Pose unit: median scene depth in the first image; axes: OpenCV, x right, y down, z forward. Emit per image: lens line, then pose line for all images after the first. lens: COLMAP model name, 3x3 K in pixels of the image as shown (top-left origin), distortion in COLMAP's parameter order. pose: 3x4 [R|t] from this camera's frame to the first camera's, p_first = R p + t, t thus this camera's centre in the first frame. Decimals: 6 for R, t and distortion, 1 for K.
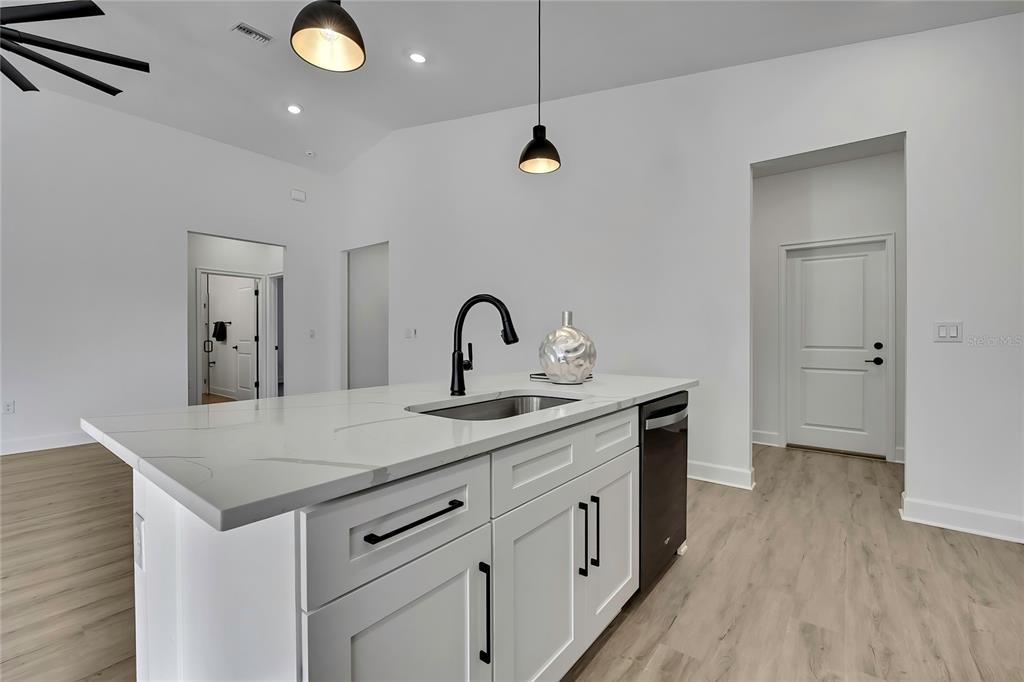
lens RADIAL K [[440.1, 0, 513.2], [0, 440.1, 333.4], [0, 0, 1]] dist [-0.010928, 0.001659]
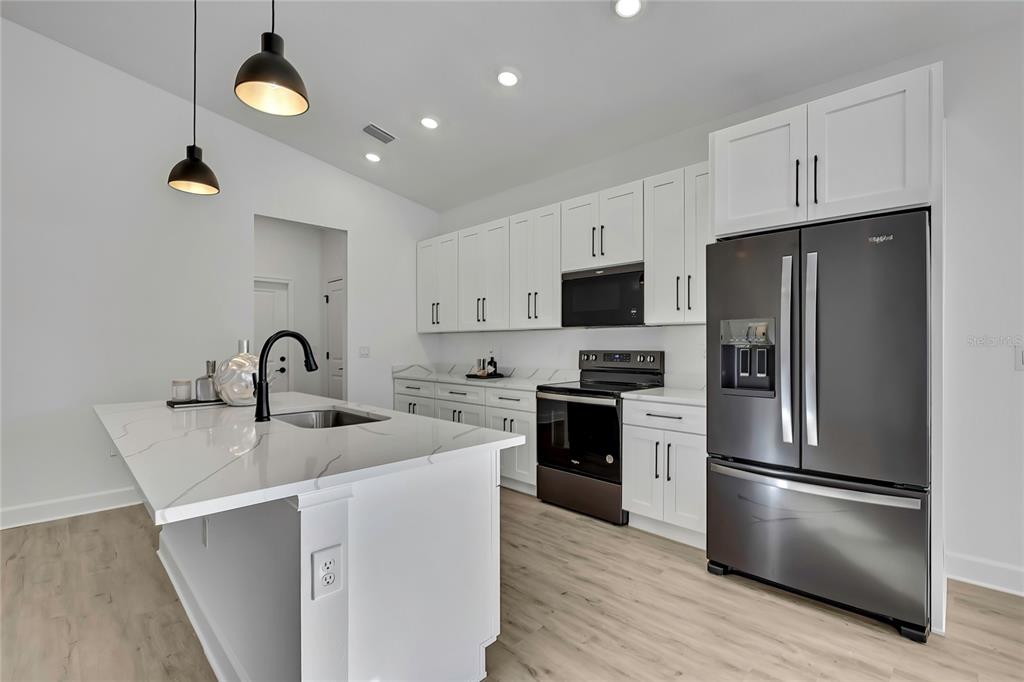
lens RADIAL K [[456.1, 0, 521.8], [0, 456.1, 345.2], [0, 0, 1]] dist [-0.012230, -0.000368]
pose [[0.108011, -0.005055, 0.994137, -0.800984], [-0.002513, 0.999982, 0.005357, -0.038318], [-0.994146, -0.003077, 0.107997, 0.160824]]
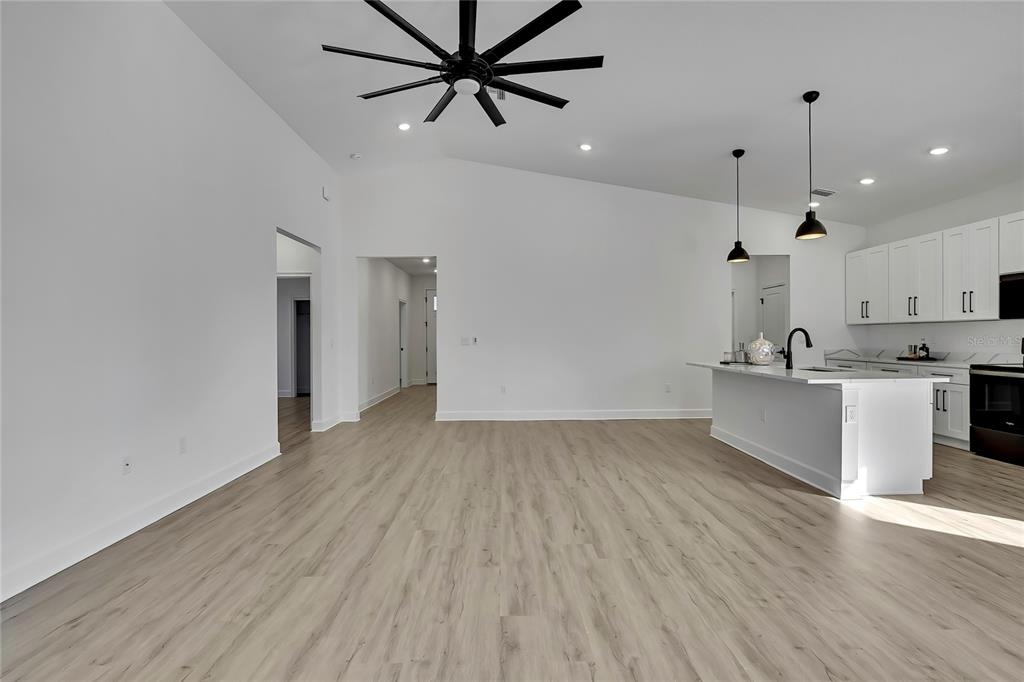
lens RADIAL K [[447.3, 0, 524.8], [0, 447.3, 338.7], [0, 0, 1]] dist [-0.007875, 0.000601]
pose [[0.781405, -0.013476, 0.623879, -1.900325], [0.007385, 0.999896, 0.012348, -0.046567], [-0.623981, -0.005042, 0.781423, -0.008652]]
